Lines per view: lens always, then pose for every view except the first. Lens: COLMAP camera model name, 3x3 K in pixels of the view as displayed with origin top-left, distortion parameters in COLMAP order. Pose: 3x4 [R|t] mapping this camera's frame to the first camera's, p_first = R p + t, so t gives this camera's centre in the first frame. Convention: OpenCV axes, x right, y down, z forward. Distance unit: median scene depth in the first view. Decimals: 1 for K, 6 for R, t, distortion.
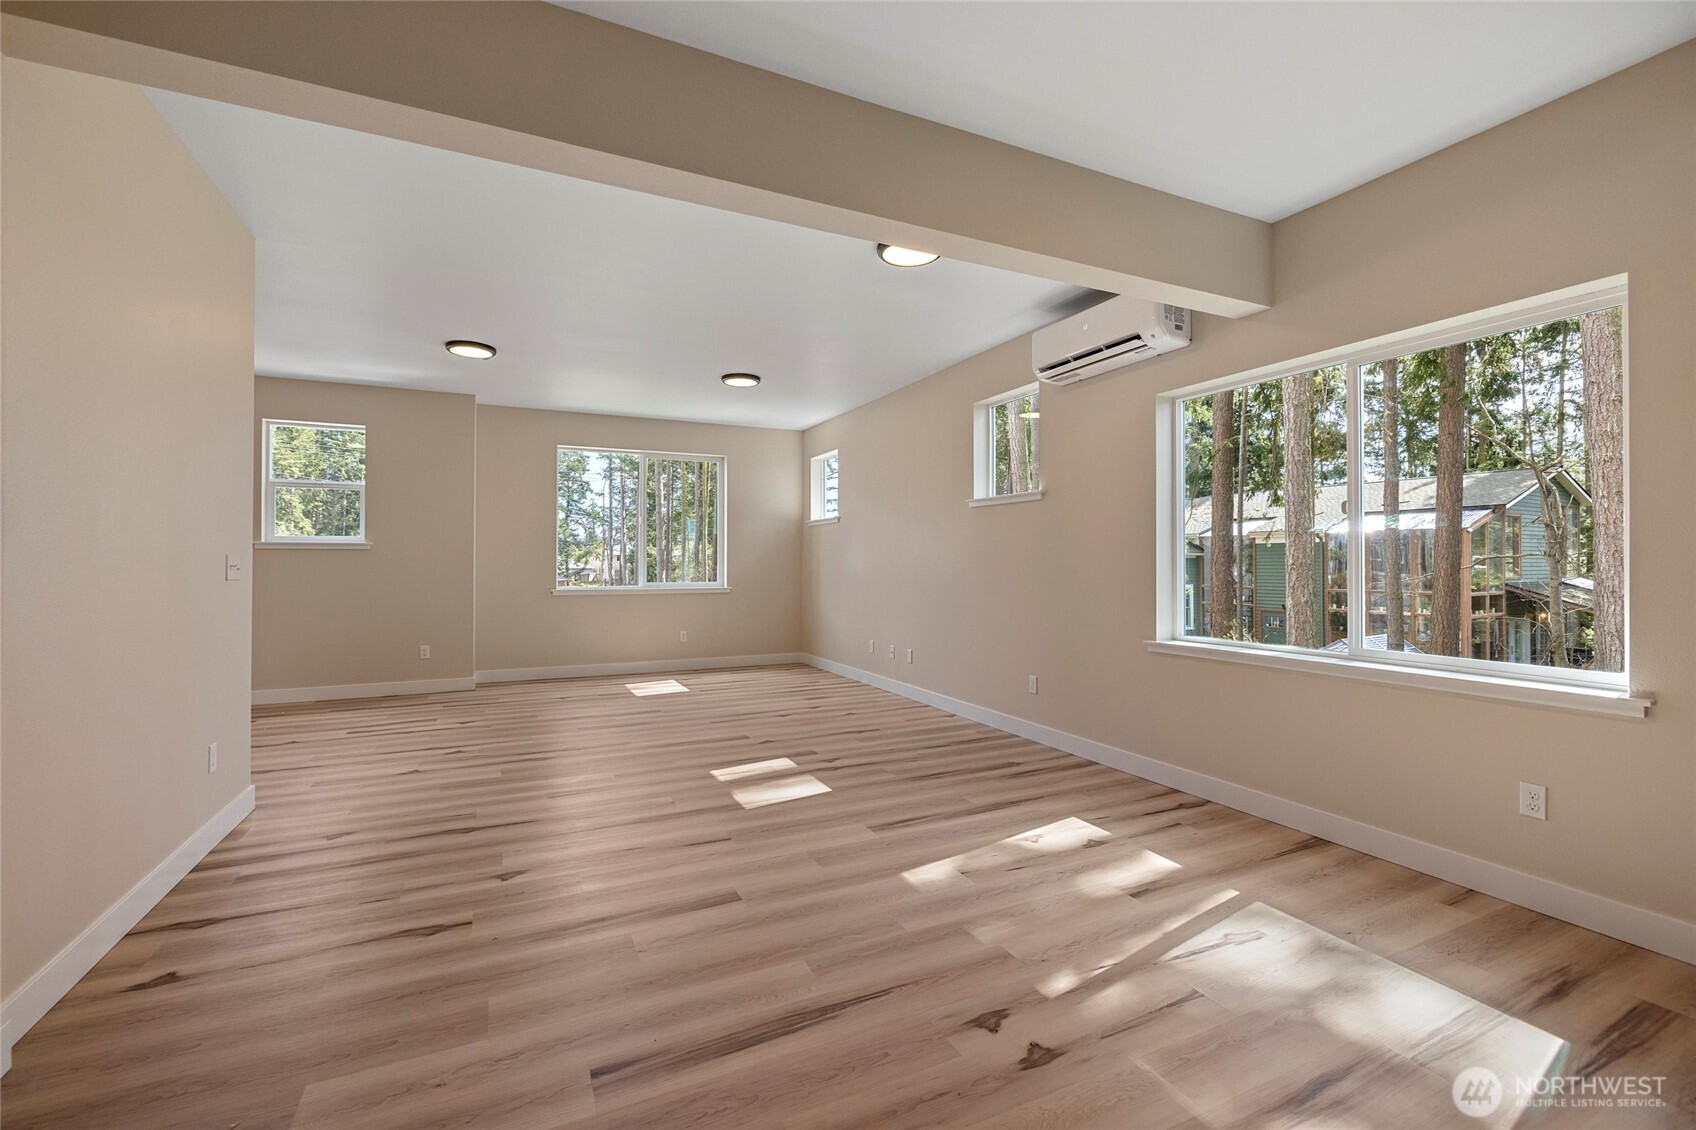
lens RADIAL K [[708.3, 0, 837.4], [0, 708.3, 560.3], [0, 0, 1]] dist [-0.003049, 0.000324]
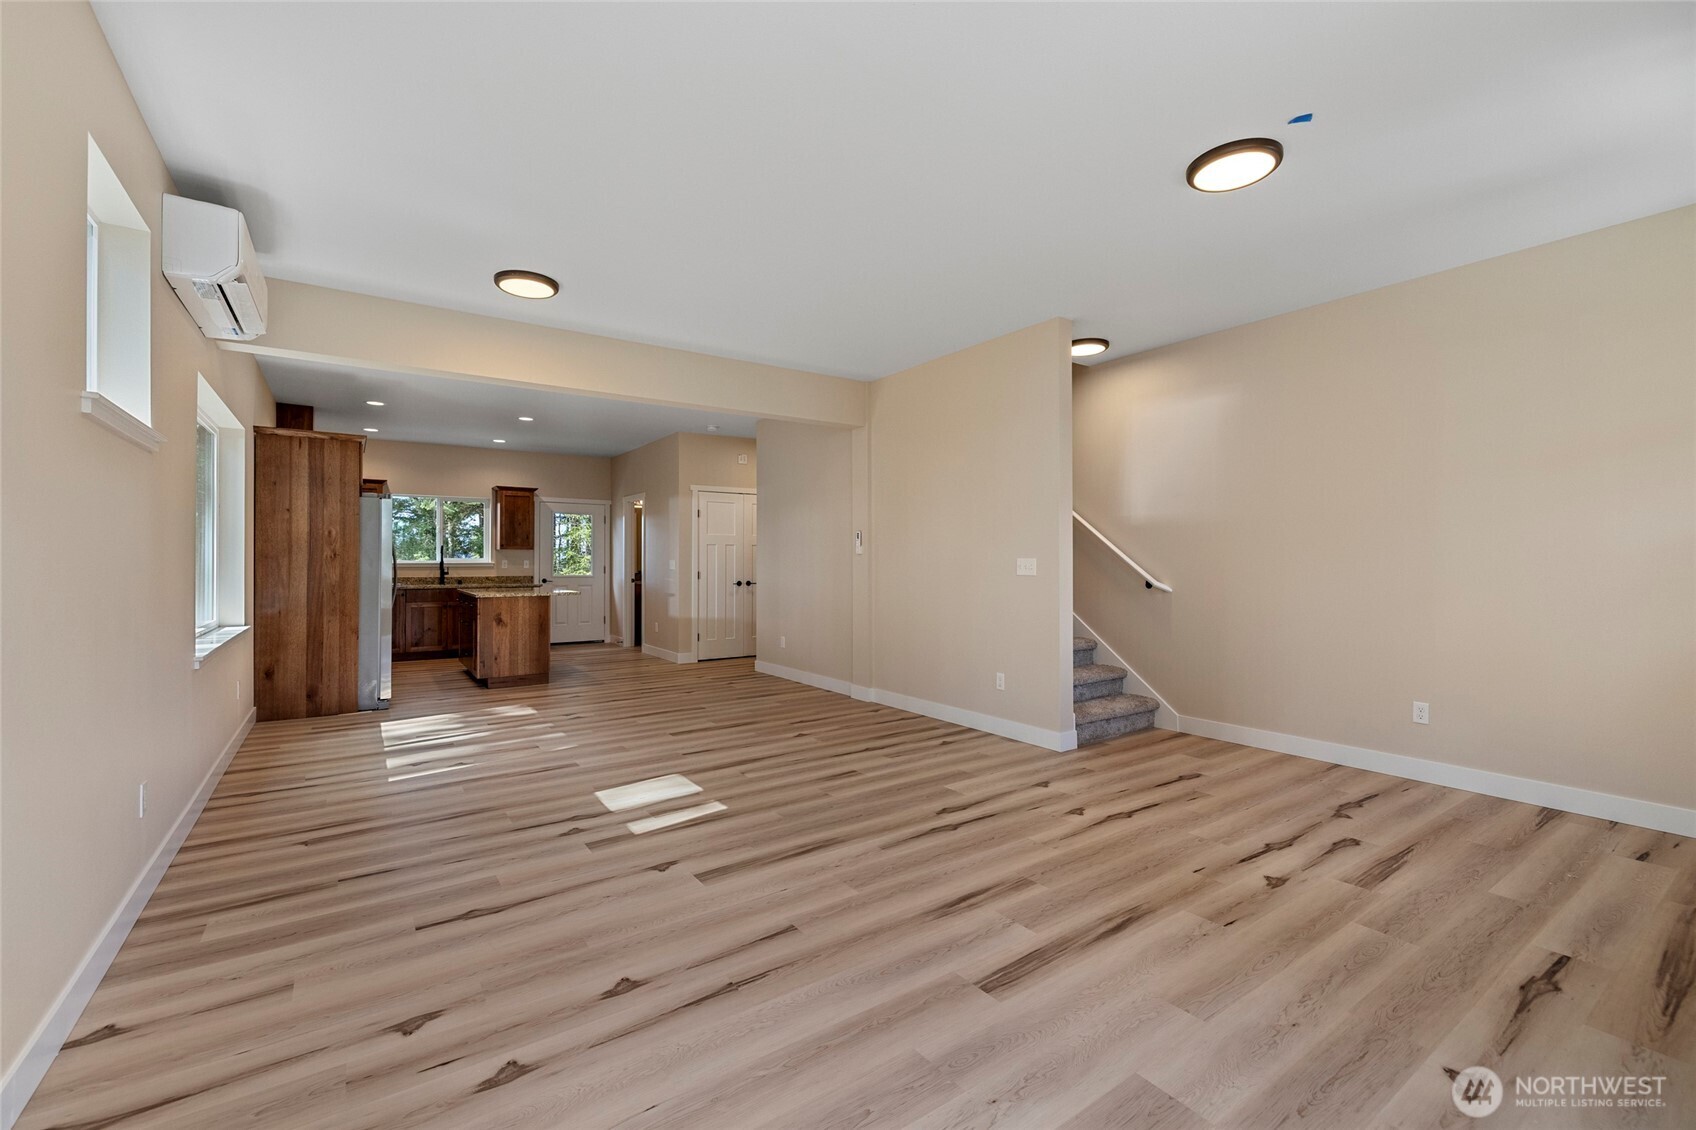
lens RADIAL K [[708.3, 0, 837.4], [0, 708.3, 560.3], [0, 0, 1]] dist [-0.003049, 0.000324]
pose [[-0.986344, -0.001820, -0.164691, -0.168259], [-0.001060, 0.999988, -0.004699, 0.001894], [0.164697, -0.004461, -0.986334, 1.876178]]
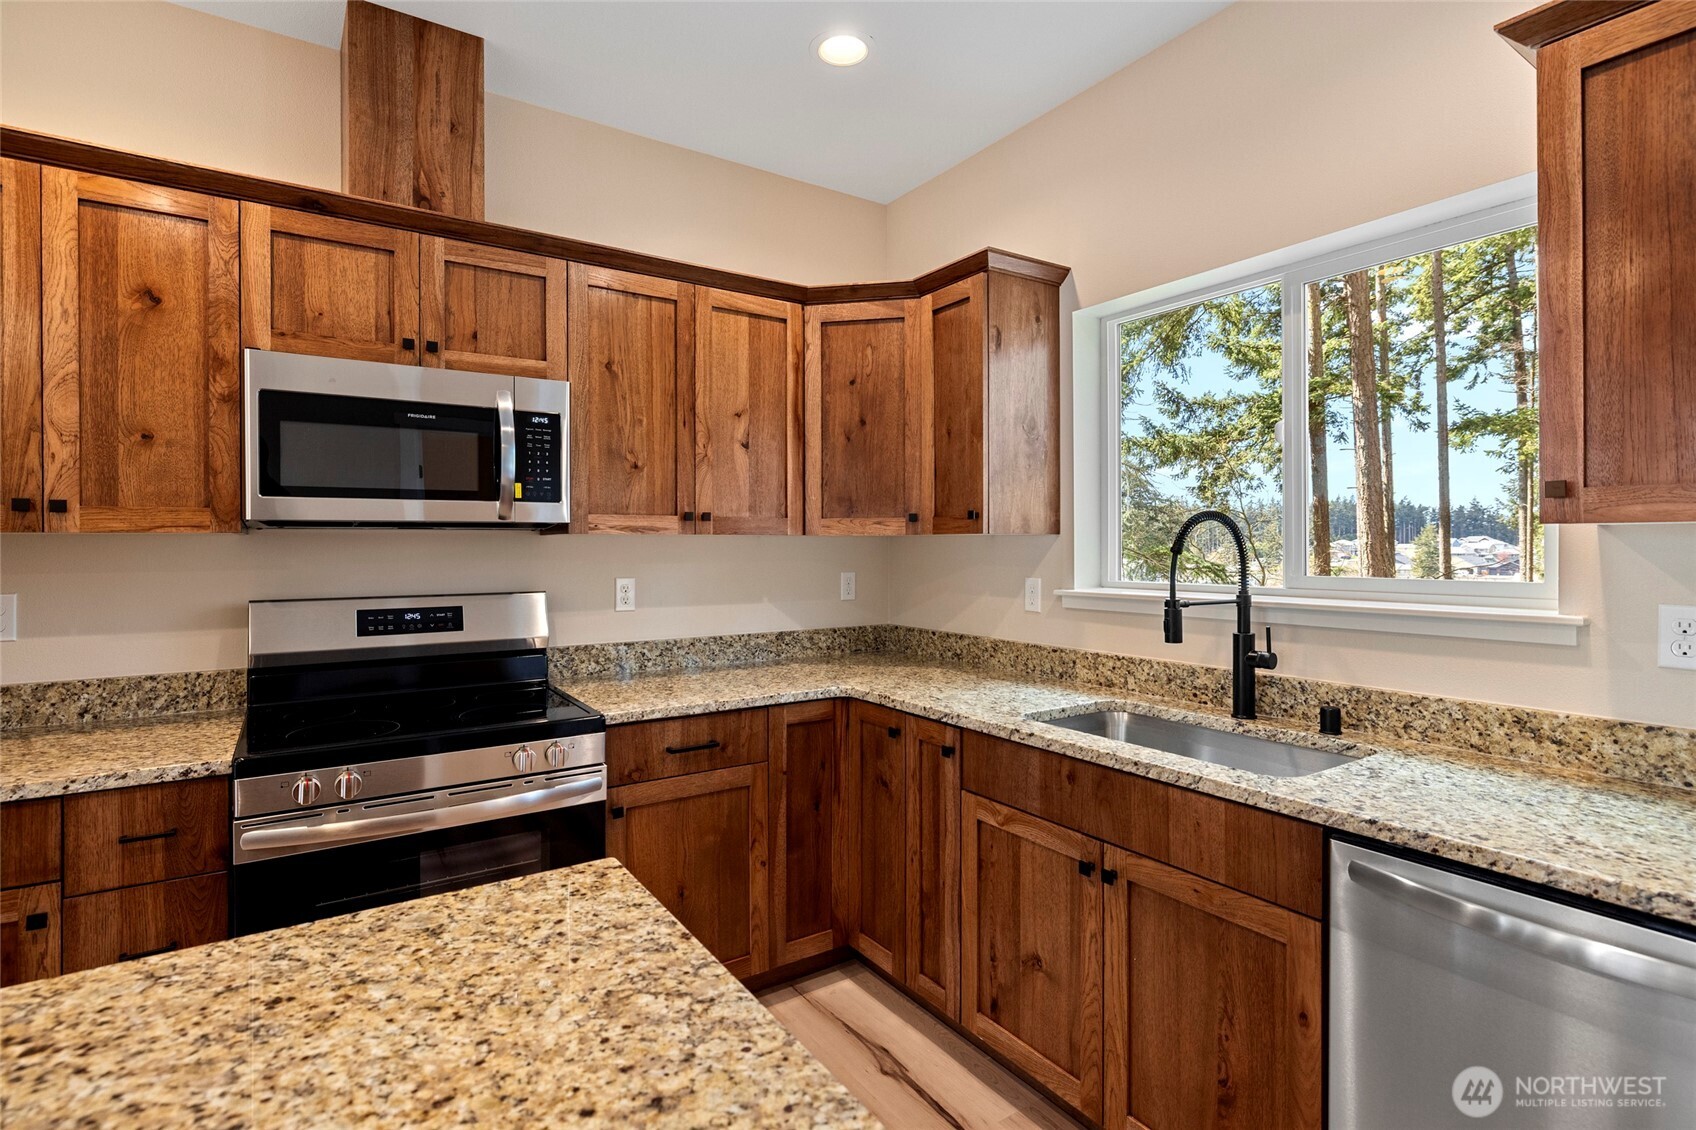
lens RADIAL K [[817.9, 0, 842.1], [0, 817.9, 544.6], [0, 0, 1]] dist [-0.004337, 0.000350]
pose [[-0.153134, -0.000232, 0.988205, 0.256586], [0.001155, 0.999999, 0.000413, -0.035085], [-0.988205, 0.001205, -0.153133, -0.268921]]
